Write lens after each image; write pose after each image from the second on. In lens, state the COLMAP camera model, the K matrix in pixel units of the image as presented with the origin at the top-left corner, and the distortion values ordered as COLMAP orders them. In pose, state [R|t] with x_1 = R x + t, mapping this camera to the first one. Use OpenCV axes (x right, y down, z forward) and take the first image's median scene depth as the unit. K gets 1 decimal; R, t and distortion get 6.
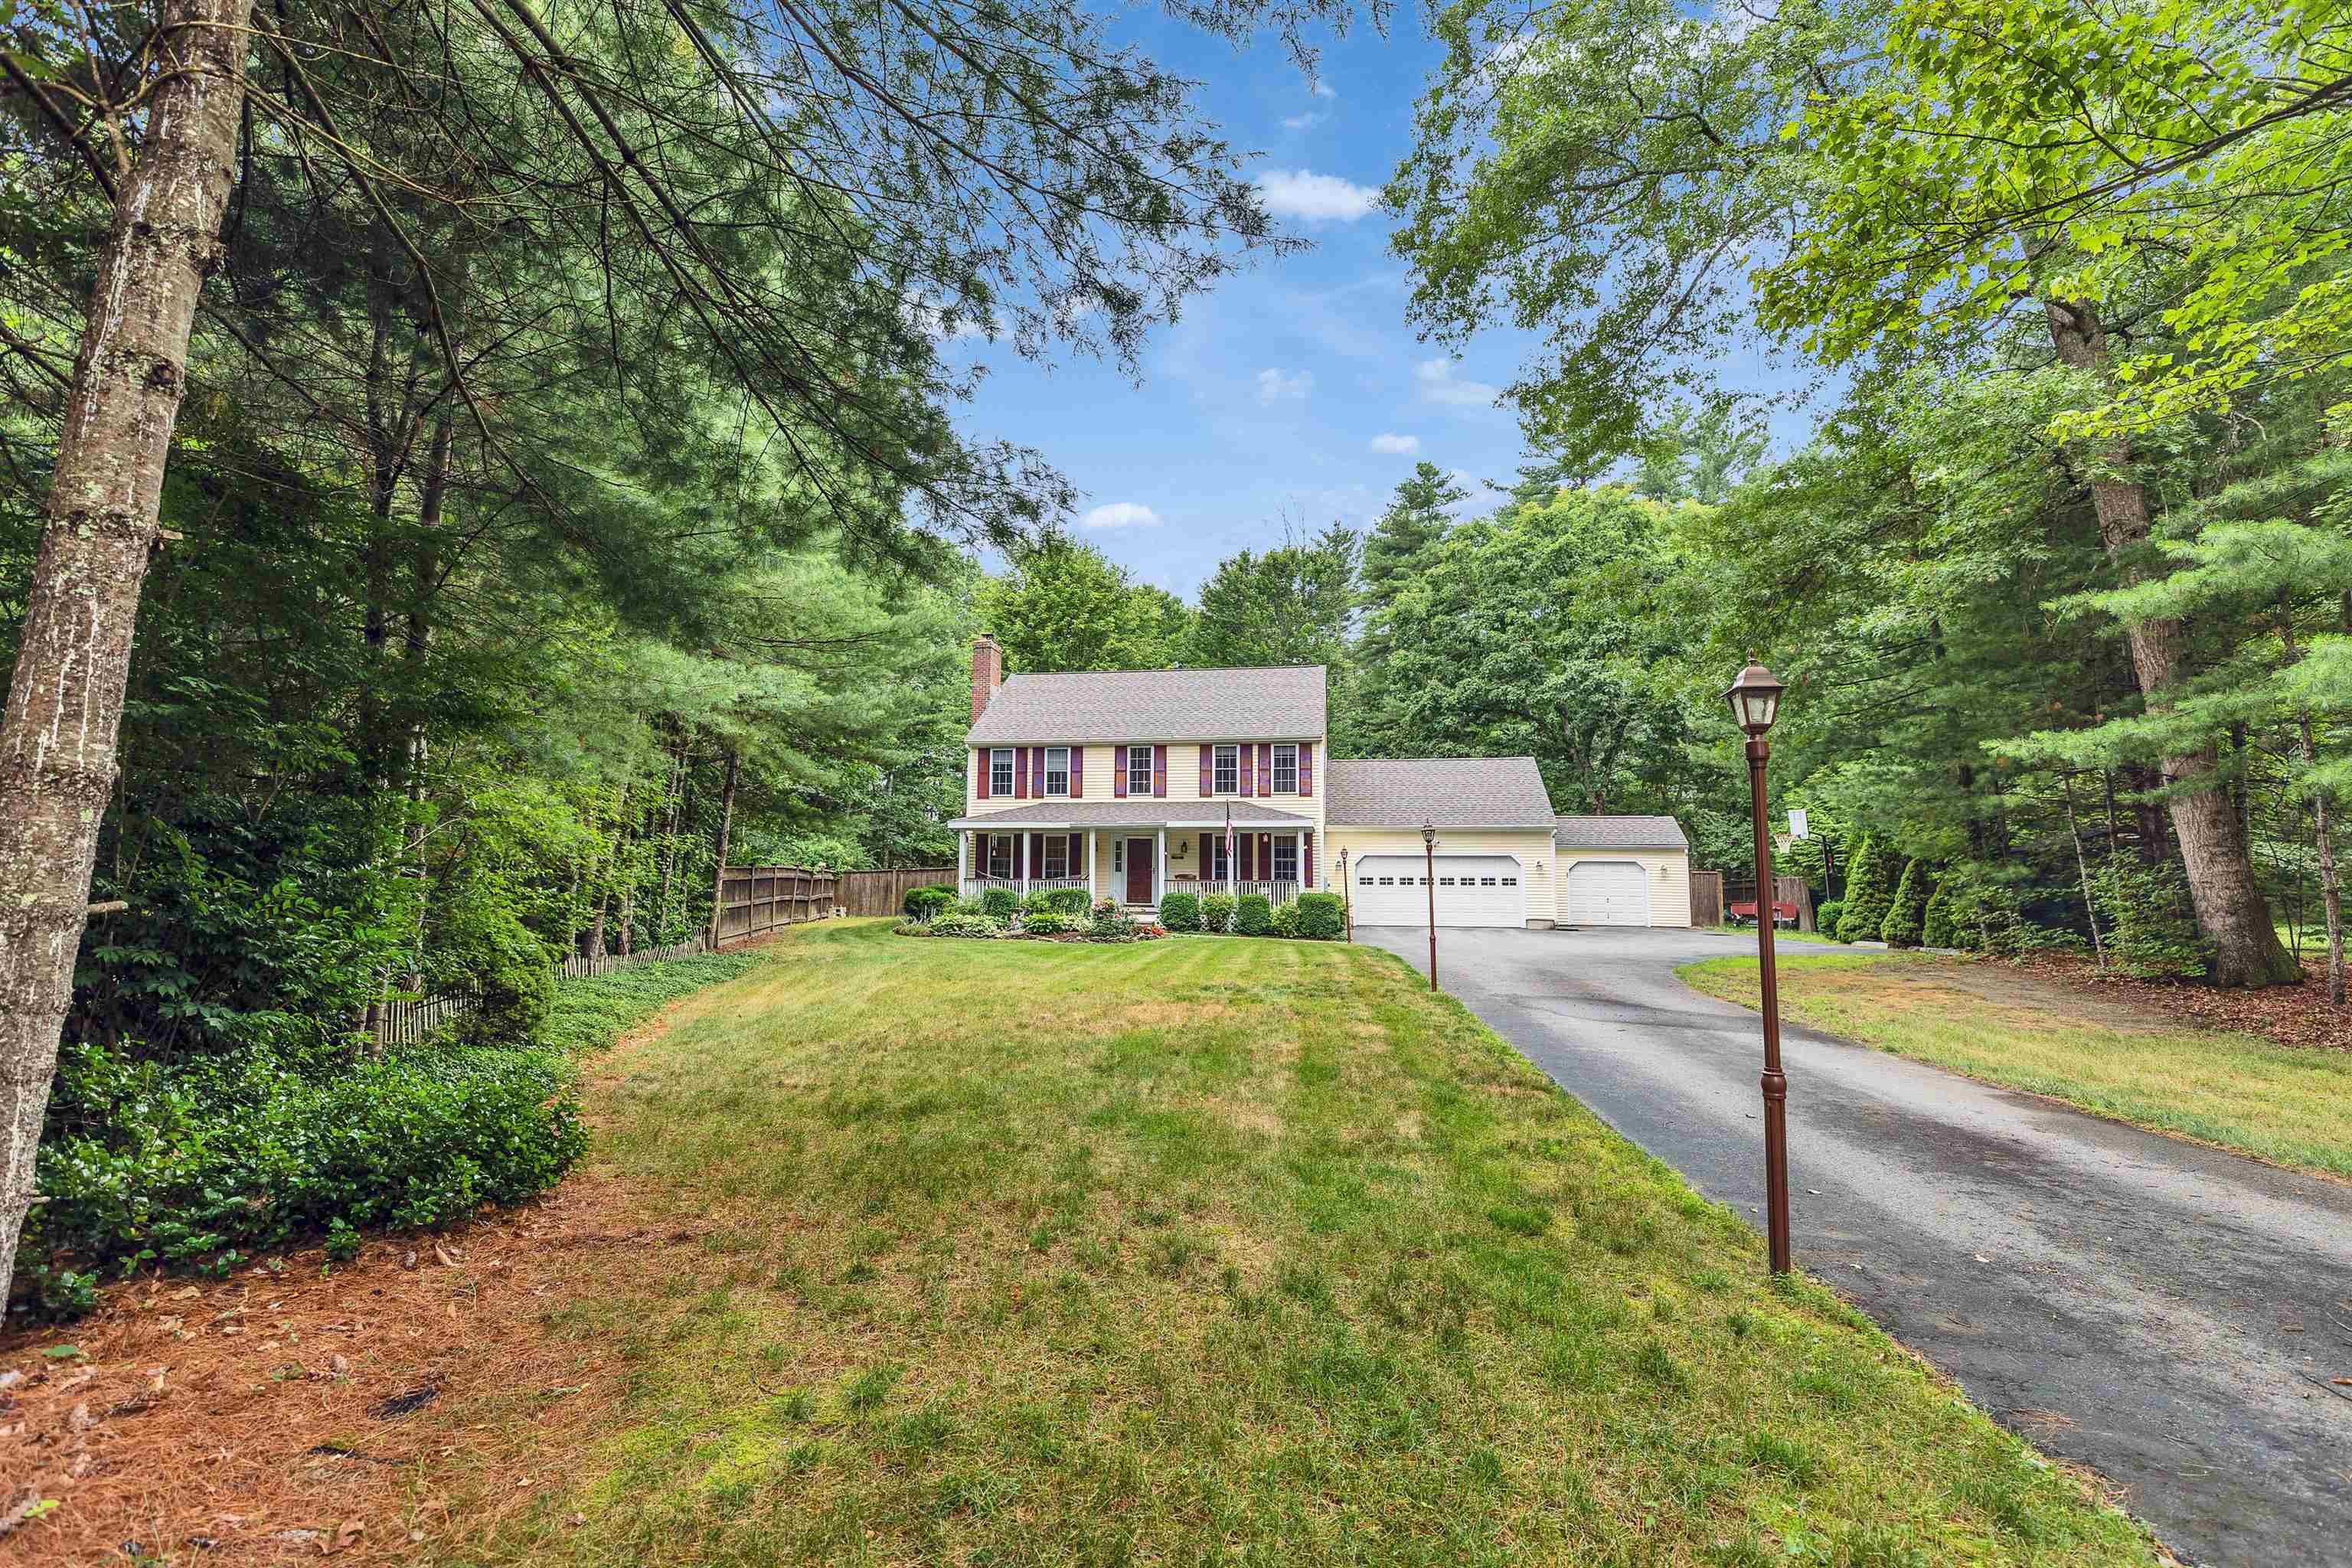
lens RADIAL K [[1068.8, 0, 1167.3], [0, 1068.8, 784.9], [0, 0, 1]] dist [0.002243, 0.000172]
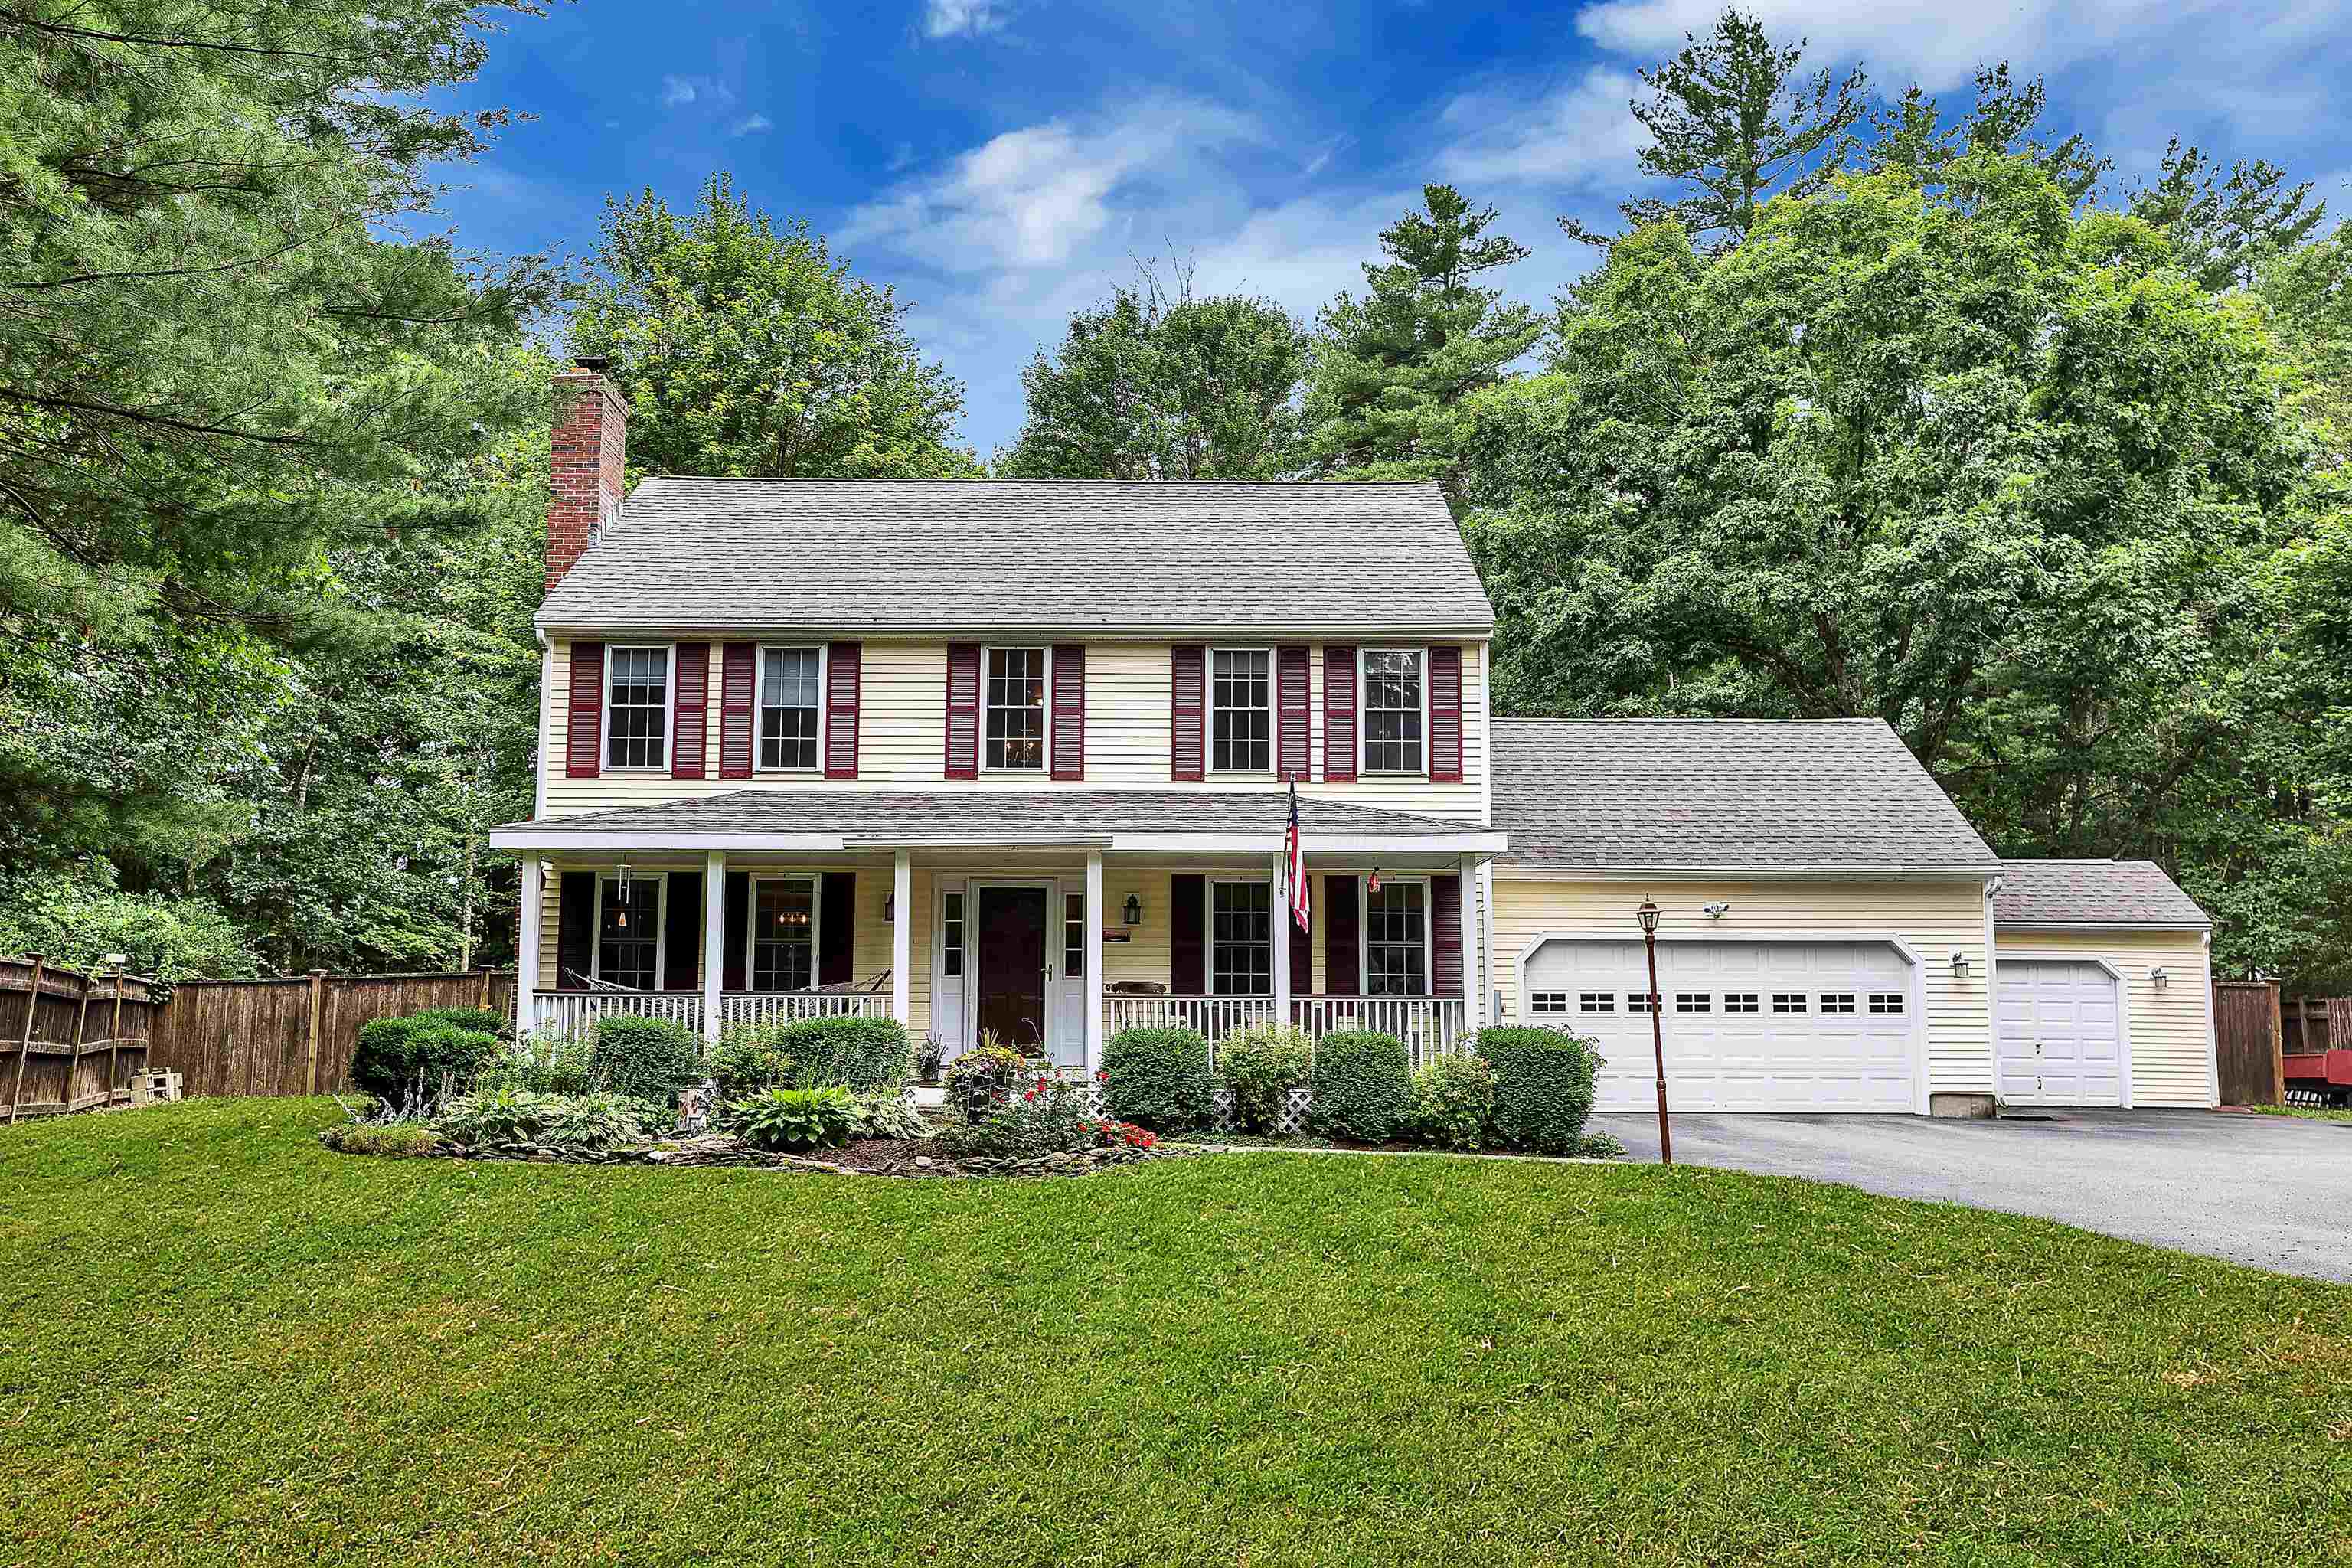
lens RADIAL K [[1969.8, 0, 1176.0], [0, 1969.8, 784.0], [0, 0, 1]] dist [-0.003692, -0.005546]
pose [[0.985699, 0.019543, 0.167378, -0.084637], [-0.014230, 0.999358, -0.032885, 0.035190], [-0.167913, 0.030033, 0.985344, 0.296563]]
